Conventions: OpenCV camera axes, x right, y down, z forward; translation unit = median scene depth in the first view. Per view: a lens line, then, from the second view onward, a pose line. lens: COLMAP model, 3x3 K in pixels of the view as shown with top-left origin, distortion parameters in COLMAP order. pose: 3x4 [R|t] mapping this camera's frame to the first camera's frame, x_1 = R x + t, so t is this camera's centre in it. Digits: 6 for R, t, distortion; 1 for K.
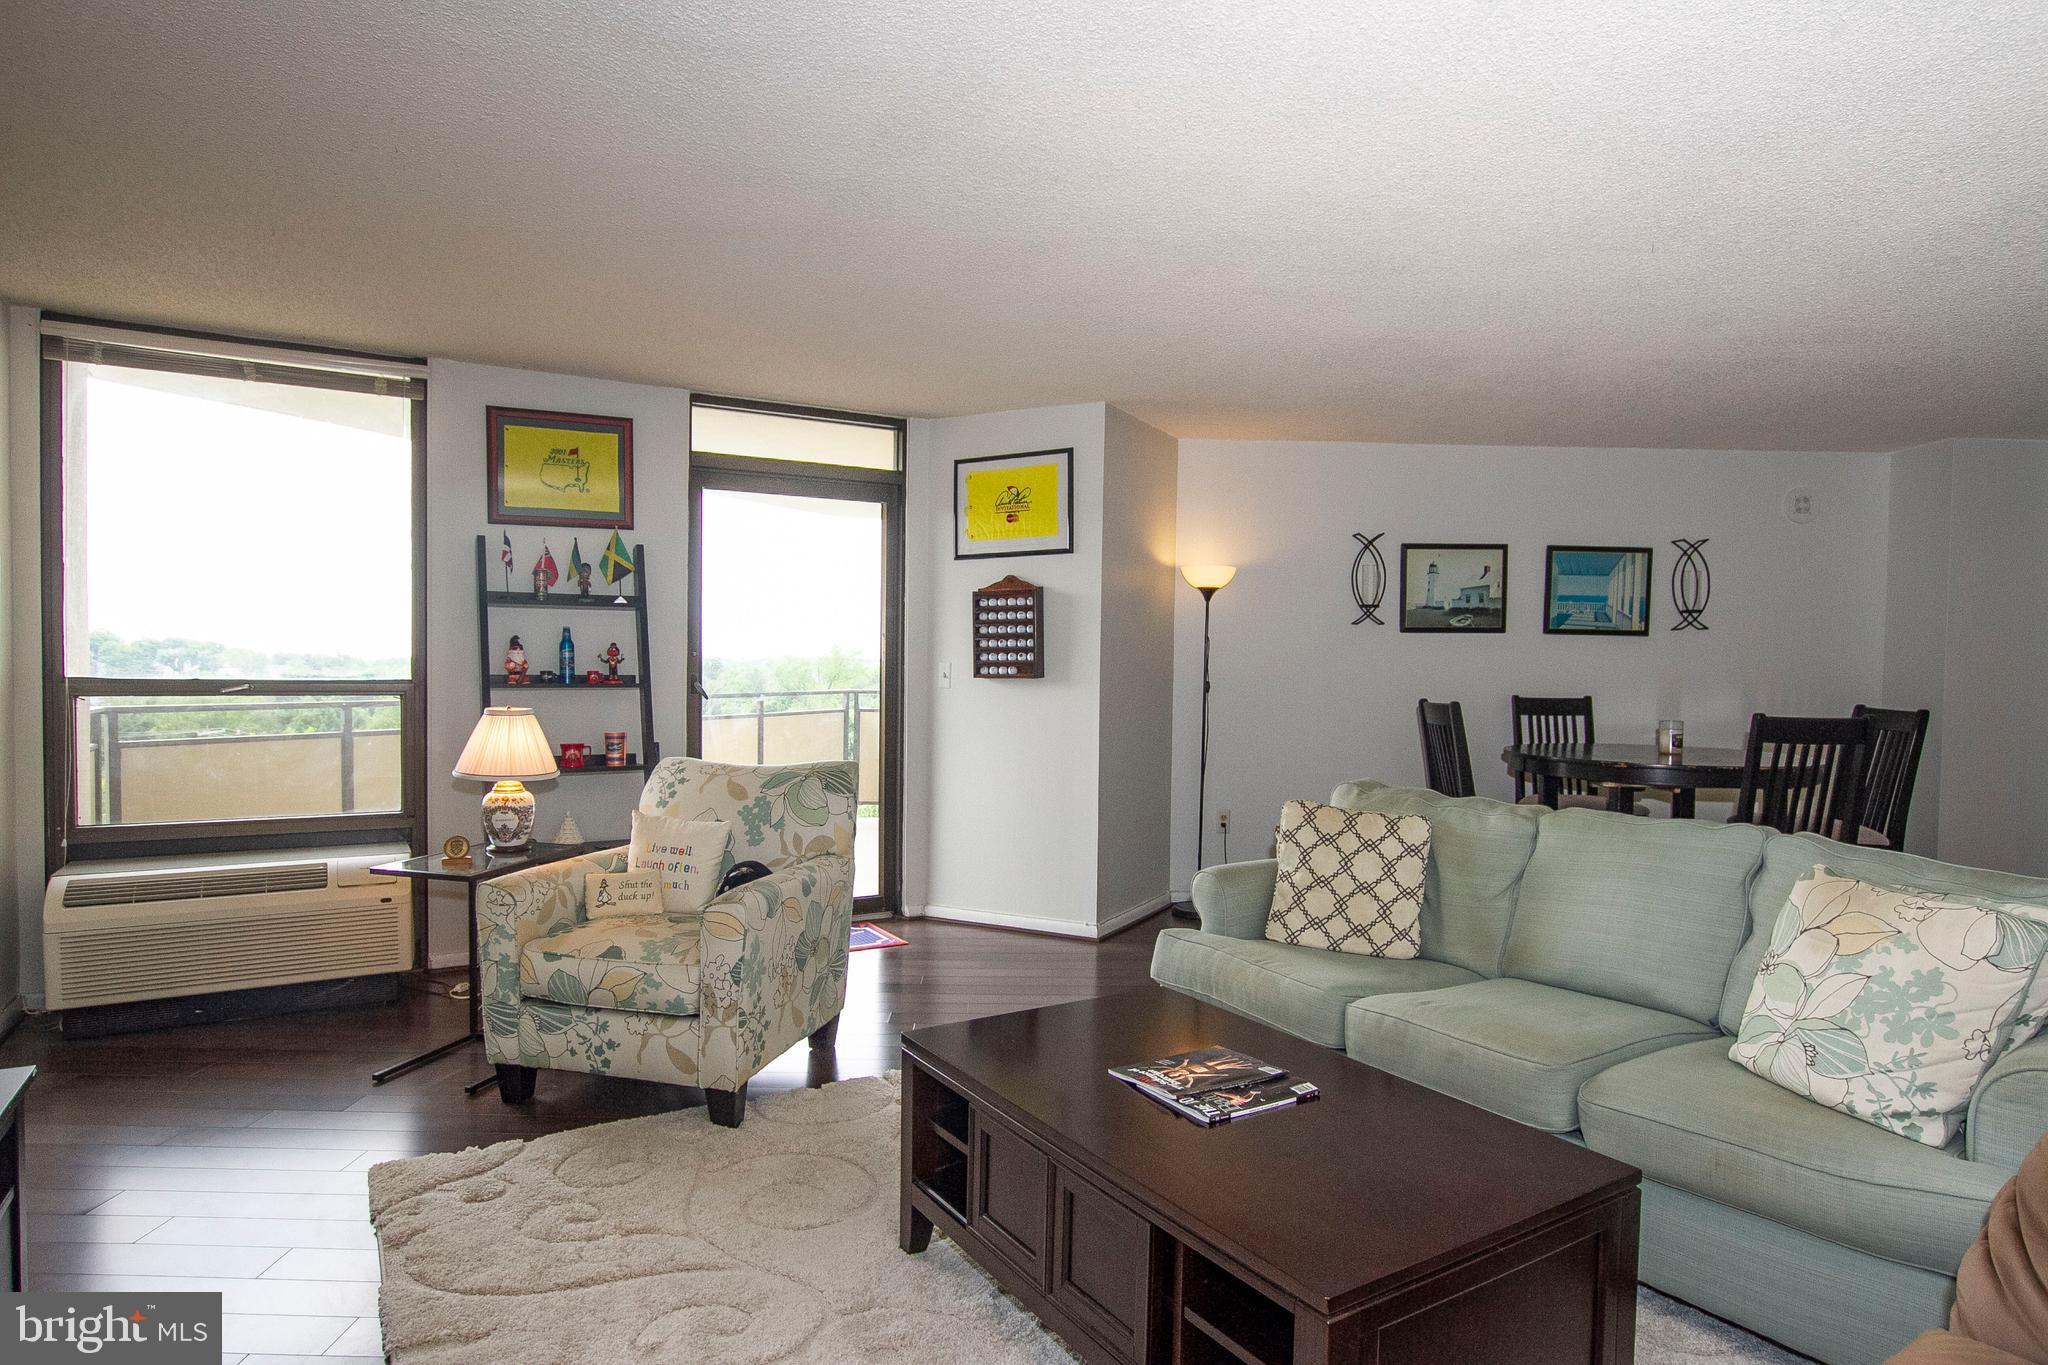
lens RADIAL K [[1138.1, 0, 1022.7], [0, 1138.1, 689.0], [0, 0, 1]] dist [-0.013414, 0.007012]
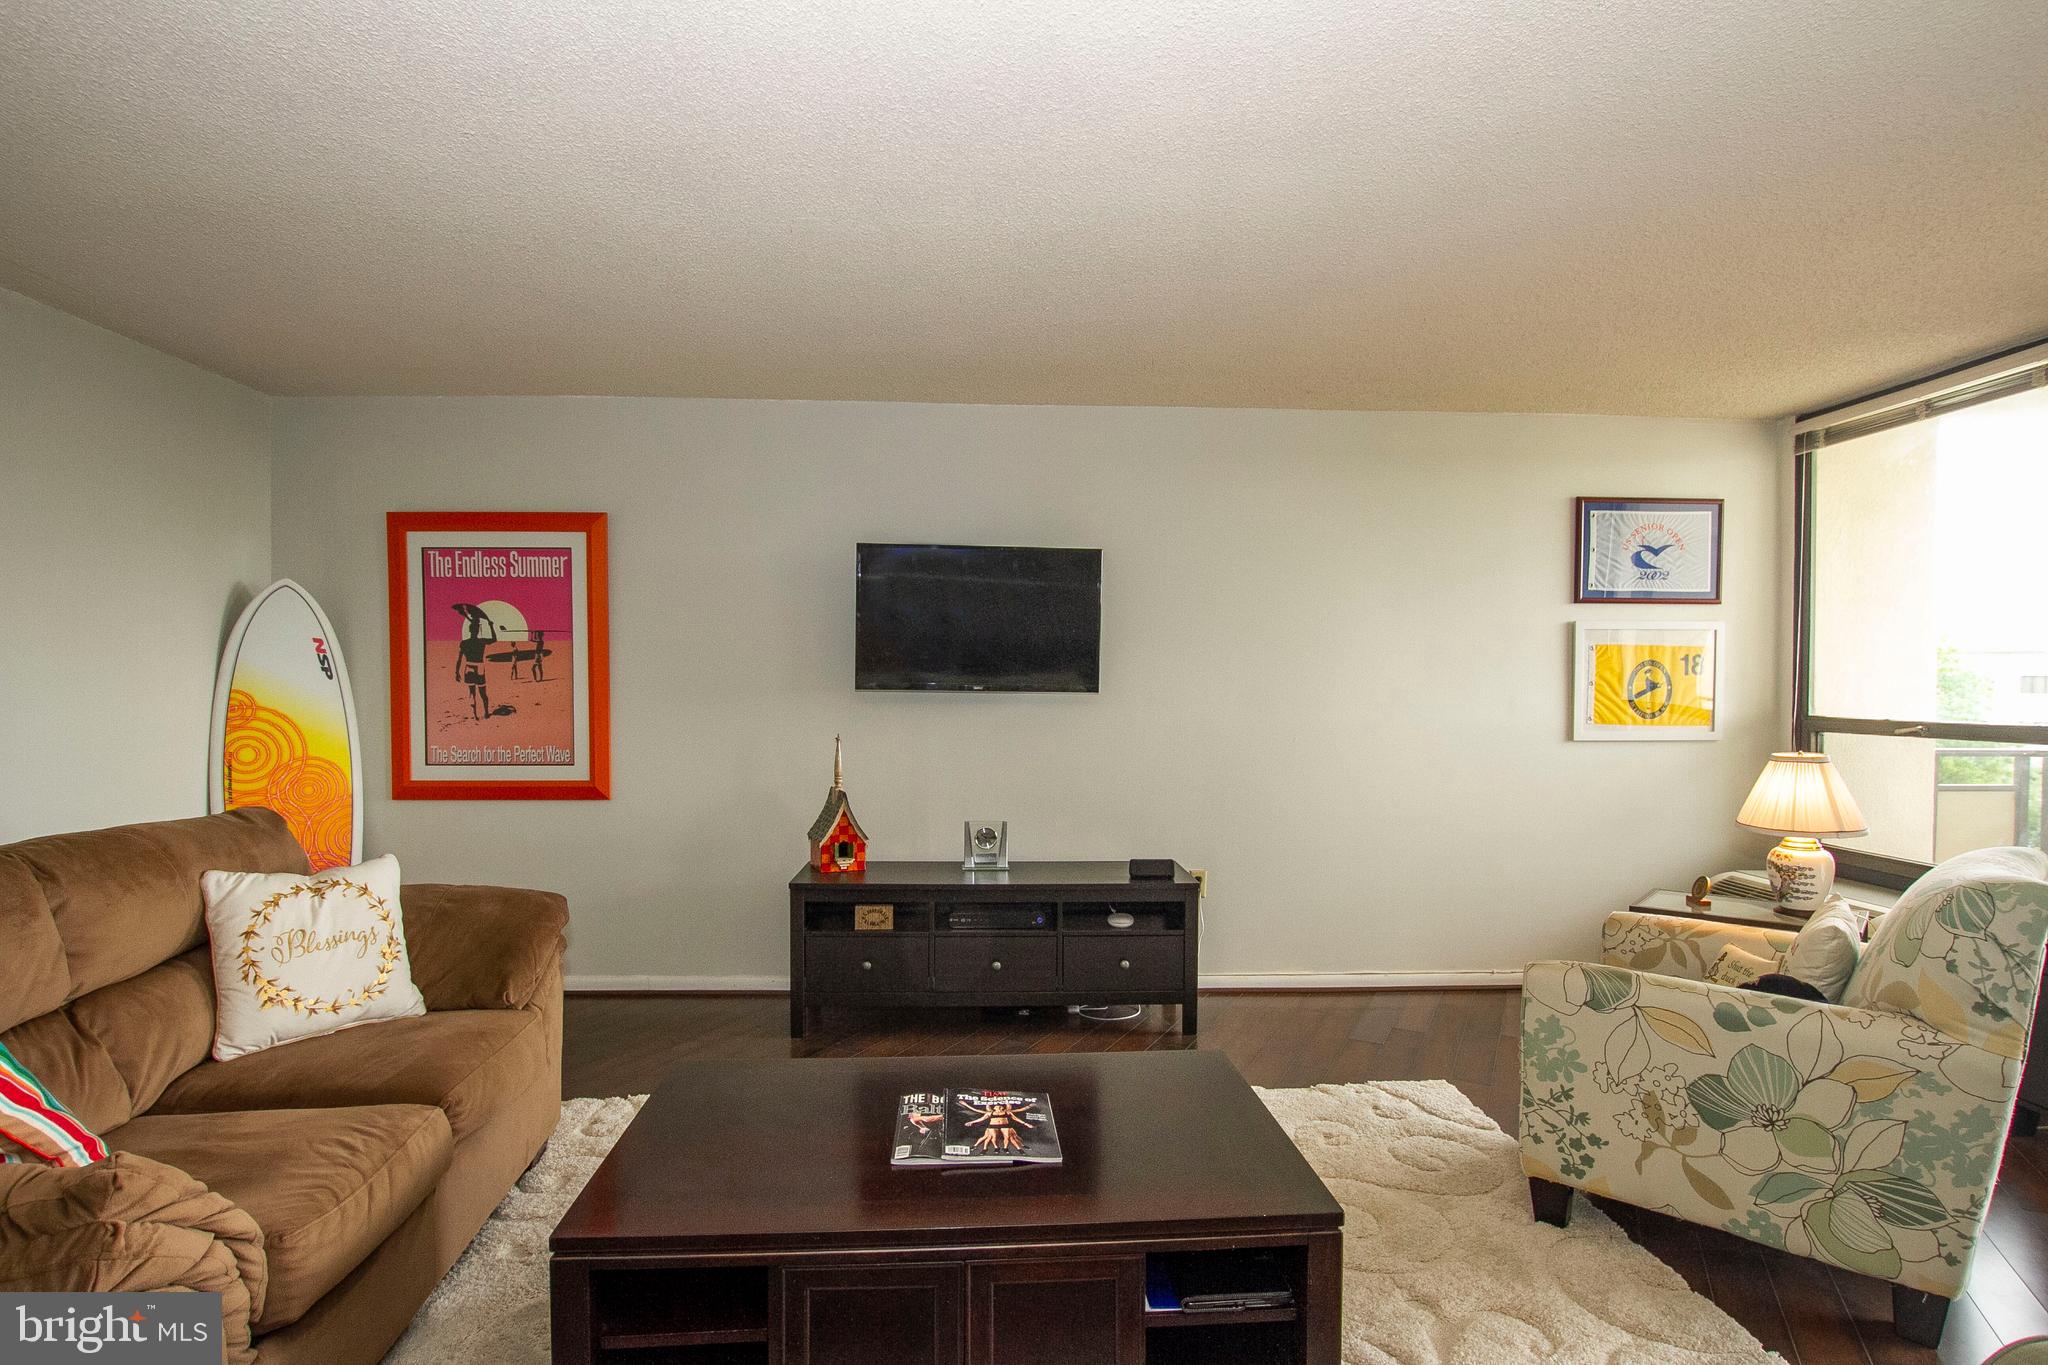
lens RADIAL K [[1016.5, 0, 1018.9], [0, 1016.5, 697.9], [0, 0, 1]] dist [-0.026873, 0.005945]
pose [[-0.480098, -0.002255, -0.877212, 0.324806], [-0.032303, 0.999364, 0.015110, -0.011397], [0.876620, 0.035591, -0.479865, 0.514572]]
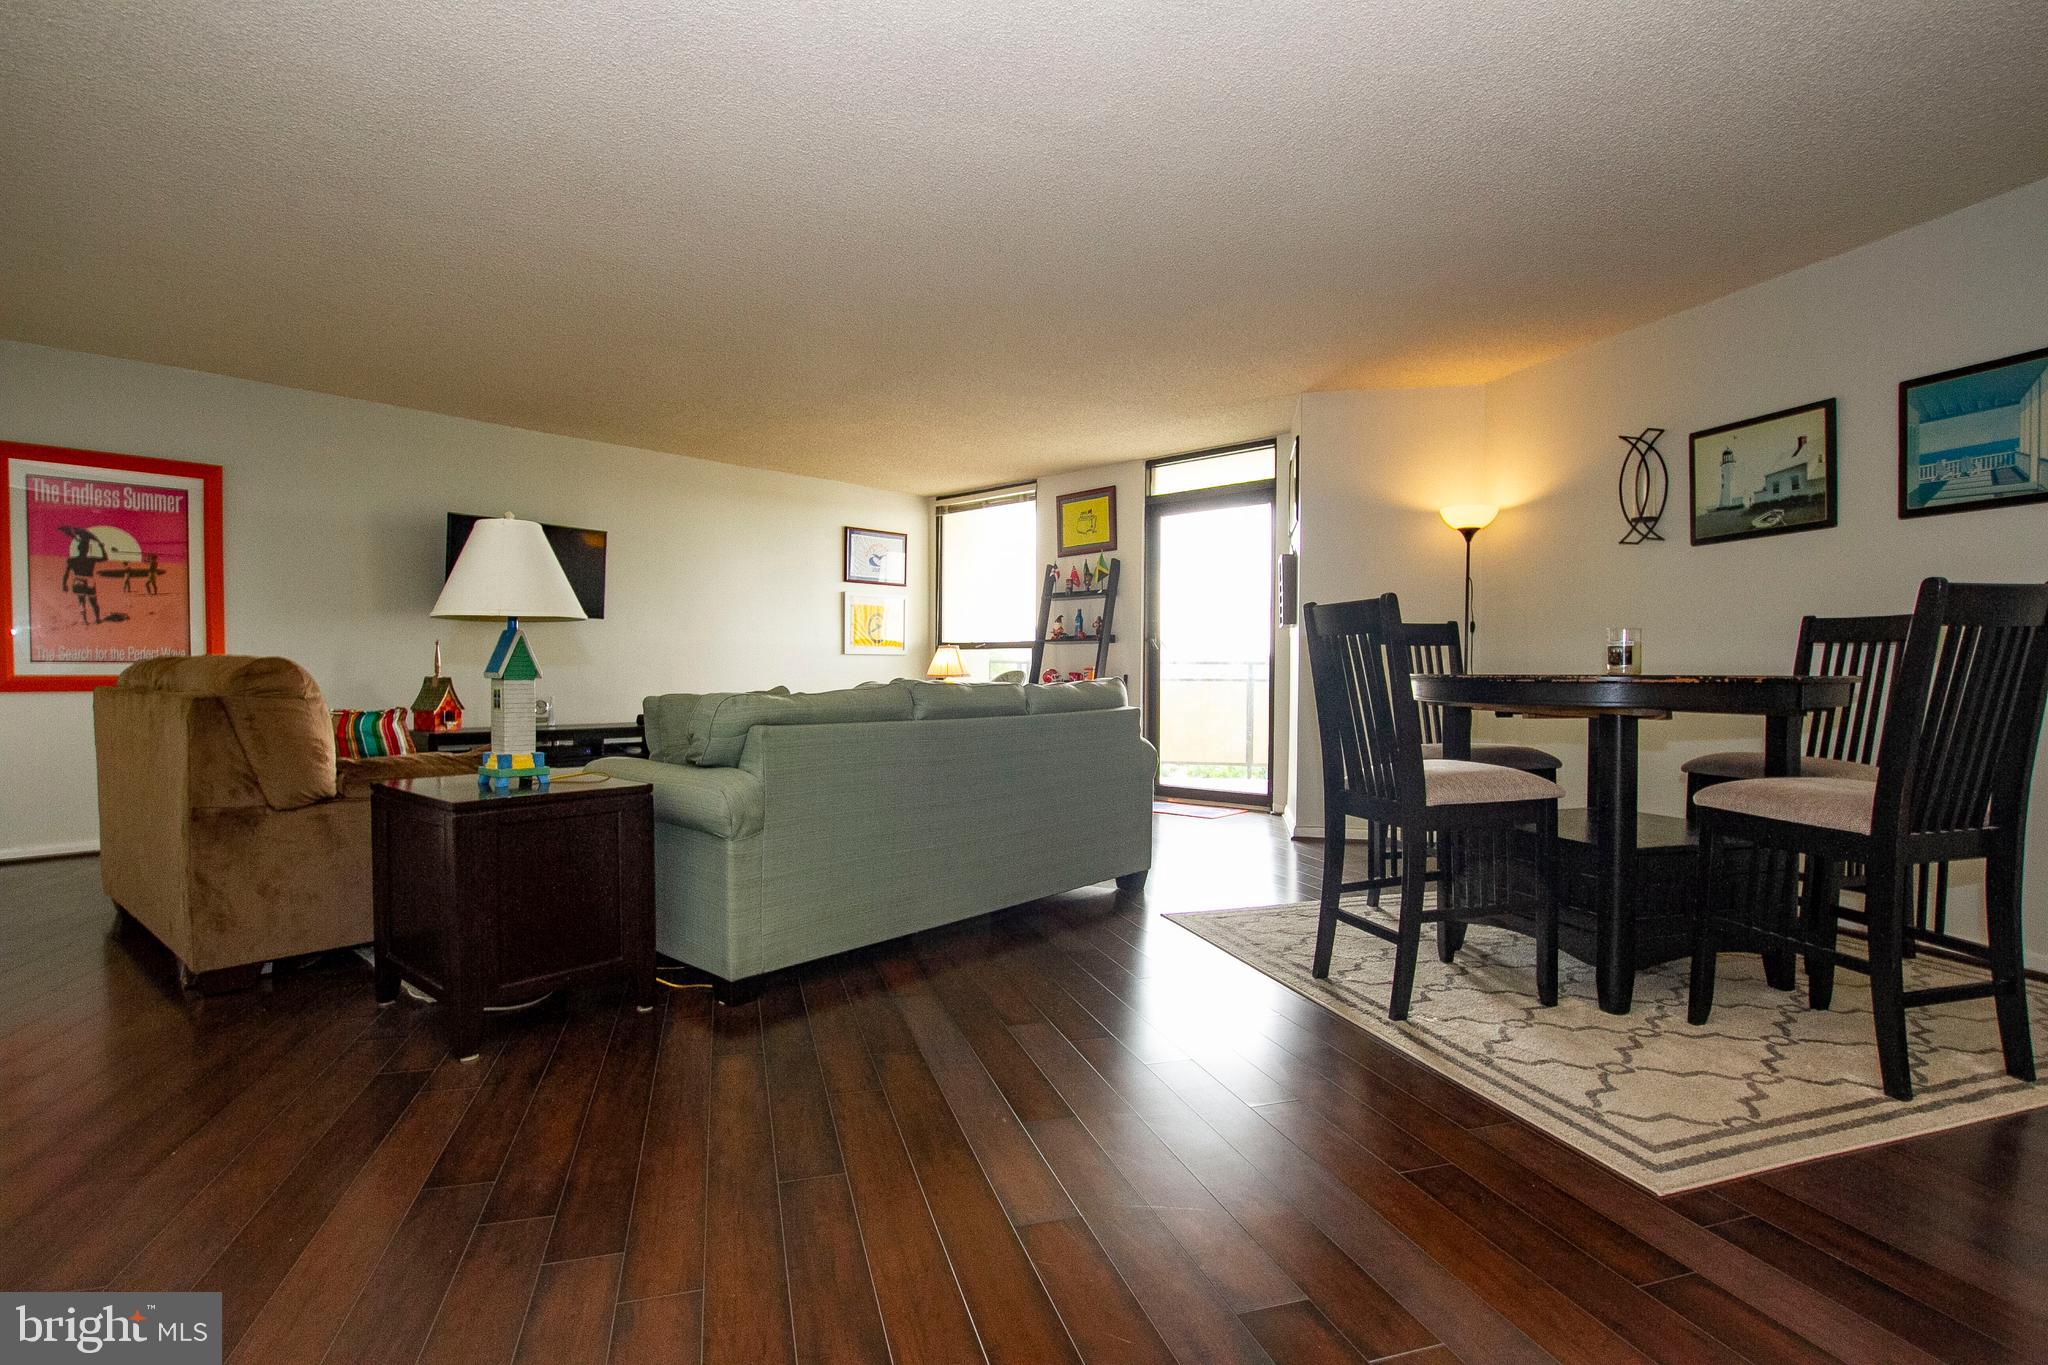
lens RADIAL K [[1016.5, 0, 1003.5], [0, 1016.5, 695.9], [0, 0, 1]] dist [-0.026873, 0.005945]
pose [[0.257573, 0.009129, -0.966216, 0.898482], [-0.025577, 0.999669, 0.002627, 0.065413], [0.965920, 0.024036, 0.257722, 0.369558]]
